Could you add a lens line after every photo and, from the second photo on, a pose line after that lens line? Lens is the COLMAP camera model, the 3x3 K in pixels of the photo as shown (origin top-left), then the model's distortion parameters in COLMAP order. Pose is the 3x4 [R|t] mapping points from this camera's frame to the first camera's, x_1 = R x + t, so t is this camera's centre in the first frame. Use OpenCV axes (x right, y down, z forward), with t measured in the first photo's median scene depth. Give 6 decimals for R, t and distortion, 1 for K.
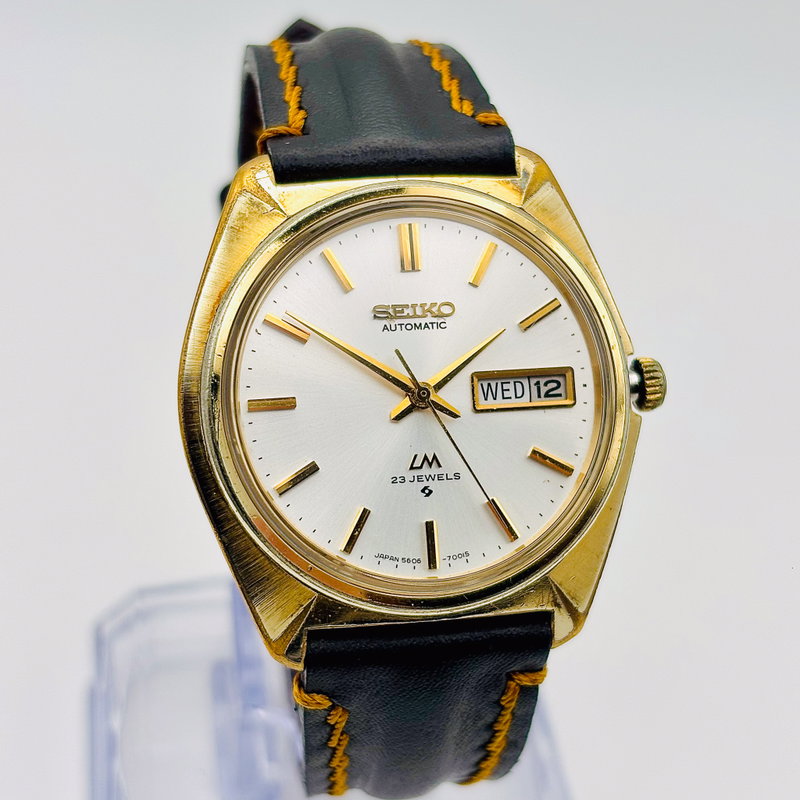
lens RADIAL K [[1752.8, 0, 364.9], [0, 1752.8, 392.9], [0, 0, 1]] dist [0.093419, -0.844734]
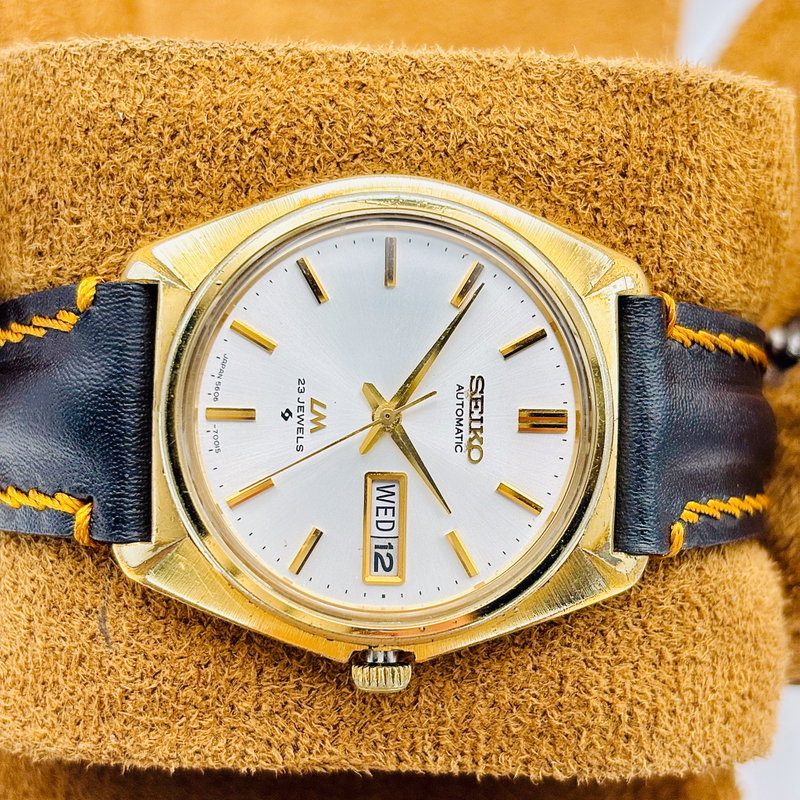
lens RADIAL K [[1752.8, 0, 364.9], [0, 1752.8, 392.9], [0, 0, 1]] dist [0.093419, -0.844734]
pose [[-0.086725, 0.972997, -0.213904, 0.223352], [-0.995261, -0.075143, 0.061712, -0.044407], [0.043973, 0.218242, 0.974903, 0.061607]]
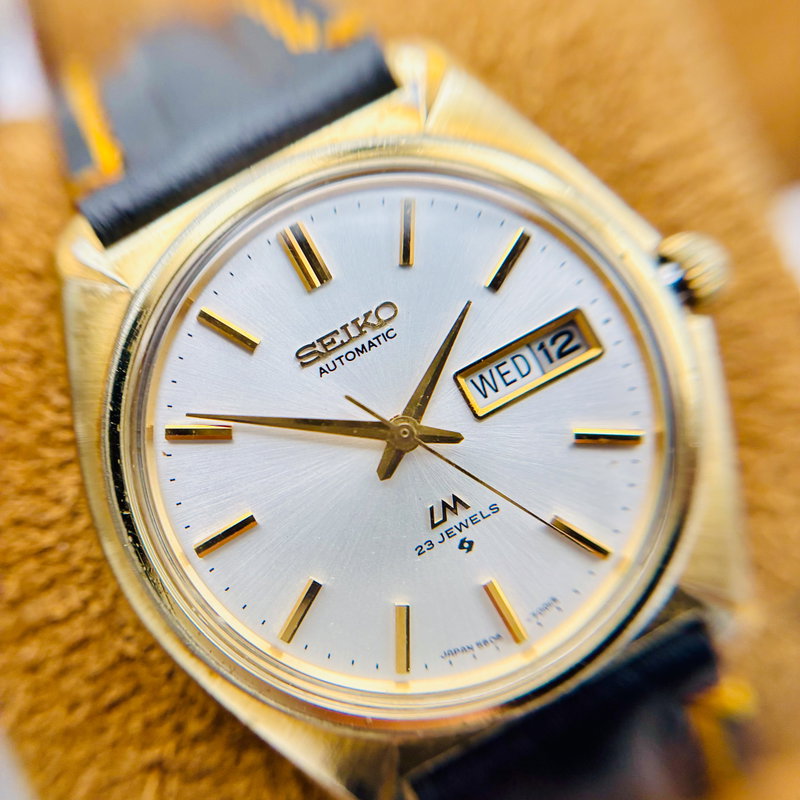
lens RADIAL K [[950.5, 0, 365.3], [0, 950.5, 428.4], [0, 0, 1]] dist [0.526164, 0.000872]
pose [[0.896955, -0.424324, -0.124180, 0.068328], [0.435844, 0.895788, 0.087198, -0.042798], [0.074239, -0.132336, 0.988421, 0.590073]]
